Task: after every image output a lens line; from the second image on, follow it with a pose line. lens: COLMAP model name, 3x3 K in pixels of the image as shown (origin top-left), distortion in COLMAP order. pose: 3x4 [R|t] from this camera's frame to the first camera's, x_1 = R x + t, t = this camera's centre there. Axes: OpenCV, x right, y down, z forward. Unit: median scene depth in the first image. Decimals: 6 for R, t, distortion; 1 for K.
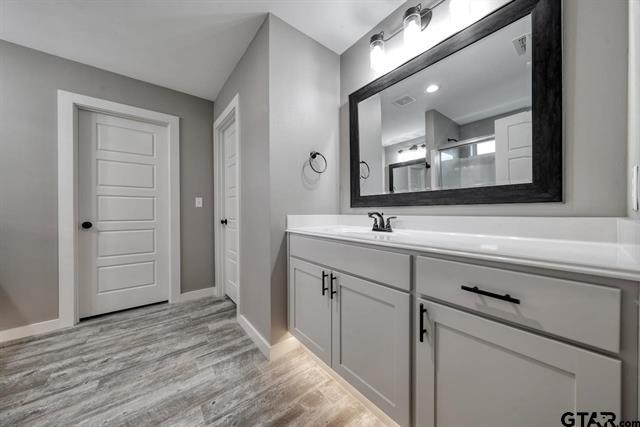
lens RADIAL K [[216.1, 0, 320.6], [0, 216.1, 213.2], [0, 0, 1]] dist [-0.000129, 0.000152]
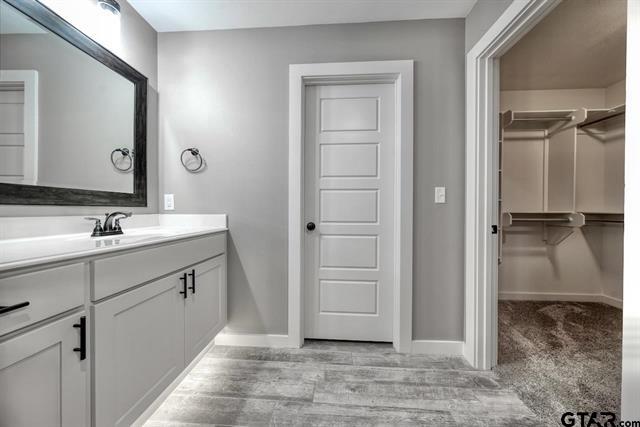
lens RADIAL K [[214.7, 0, 320.9], [0, 214.7, 211.9], [0, 0, 1]] dist [-0.001862, -0.000114]
pose [[0.742661, 0.010411, -0.669587, -0.541954], [-0.008672, 0.999945, 0.005930, -0.005284], [0.669611, 0.001402, 0.742710, 0.448101]]
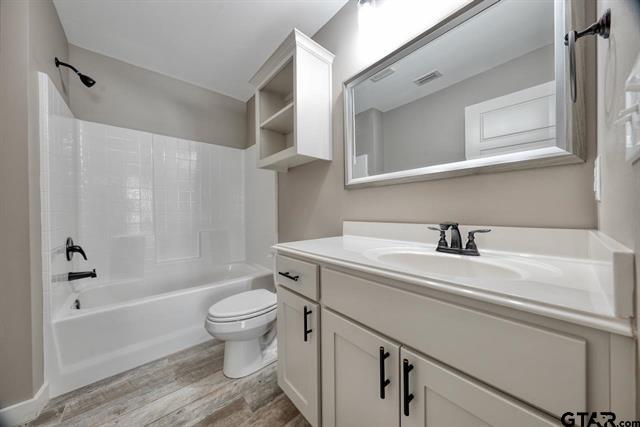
lens RADIAL K [[216.1, 0, 320.6], [0, 216.1, 213.2], [0, 0, 1]] dist [-0.000129, 0.000152]
pose [[-0.998998, 0.012287, -0.043036, -1.122041], [0.011873, 0.999881, 0.009856, -0.020551], [0.043152, 0.009335, -0.999025, 0.945756]]
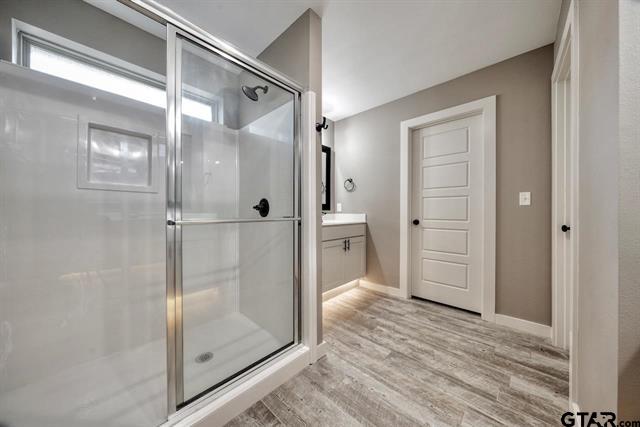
lens RADIAL K [[216.1, 0, 320.6], [0, 216.1, 213.2], [0, 0, 1]] dist [-0.000129, 0.000152]
pose [[0.144606, 0.010069, -0.989438, 0.069012], [-0.007769, 0.999929, 0.009041, -0.004221], [0.989459, 0.006380, 0.144674, 0.294673]]
